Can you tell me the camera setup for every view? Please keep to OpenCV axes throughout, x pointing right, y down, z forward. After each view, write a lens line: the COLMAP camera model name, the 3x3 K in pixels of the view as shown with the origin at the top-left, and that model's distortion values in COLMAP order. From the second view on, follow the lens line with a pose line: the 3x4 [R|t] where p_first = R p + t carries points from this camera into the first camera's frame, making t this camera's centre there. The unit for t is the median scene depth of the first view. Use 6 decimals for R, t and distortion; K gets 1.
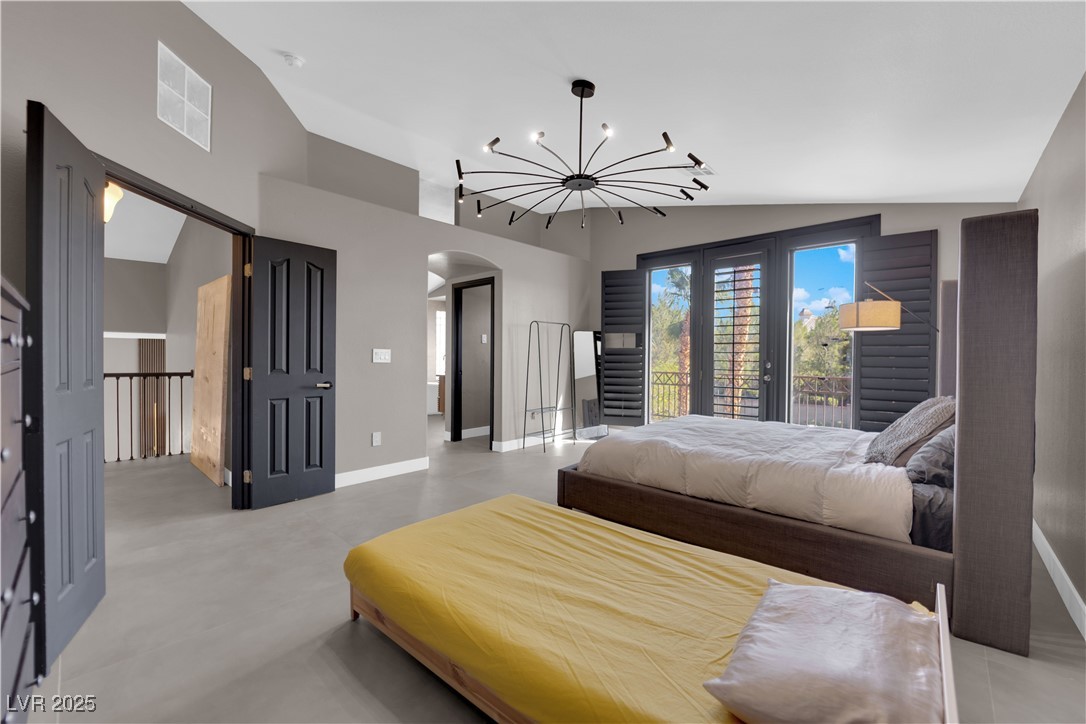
lens RADIAL K [[444.8, 0, 545.8], [0, 444.8, 361.6], [0, 0, 1]] dist [-0.003594, -0.007286]
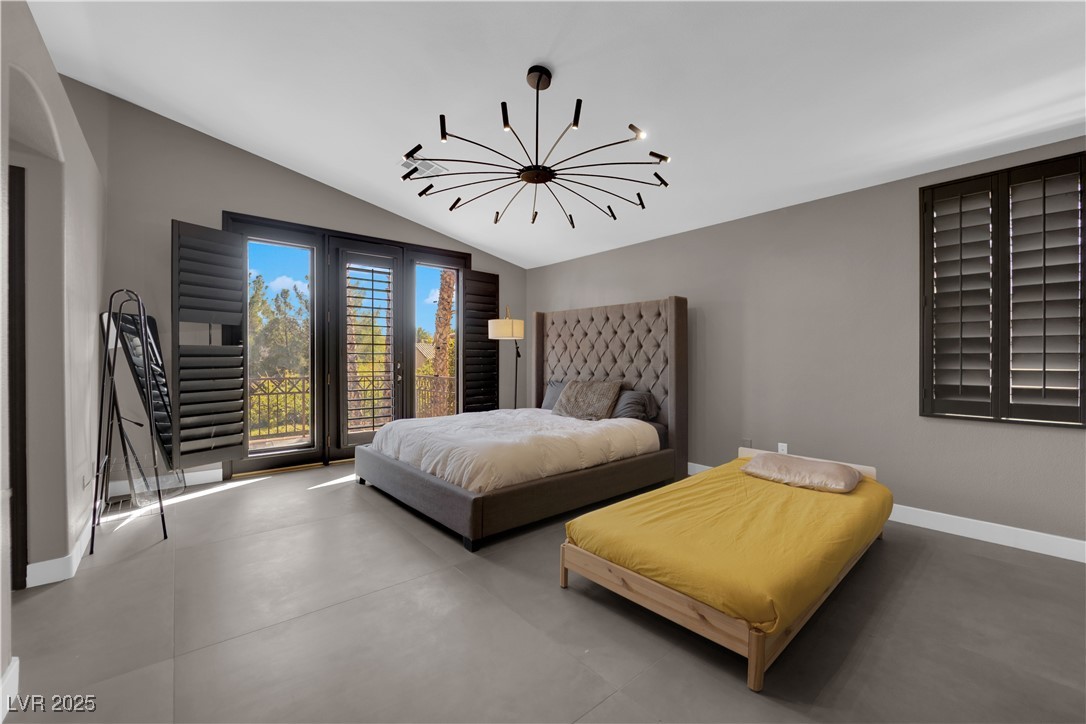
lens RADIAL K [[444.8, 0, 545.8], [0, 444.8, 361.6], [0, 0, 1]] dist [-0.003594, -0.007286]
pose [[0.115189, -0.014095, 0.993244, -0.981356], [0.012625, 0.999839, 0.012725, -0.020731], [-0.993263, 0.011074, 0.115348, 0.998684]]
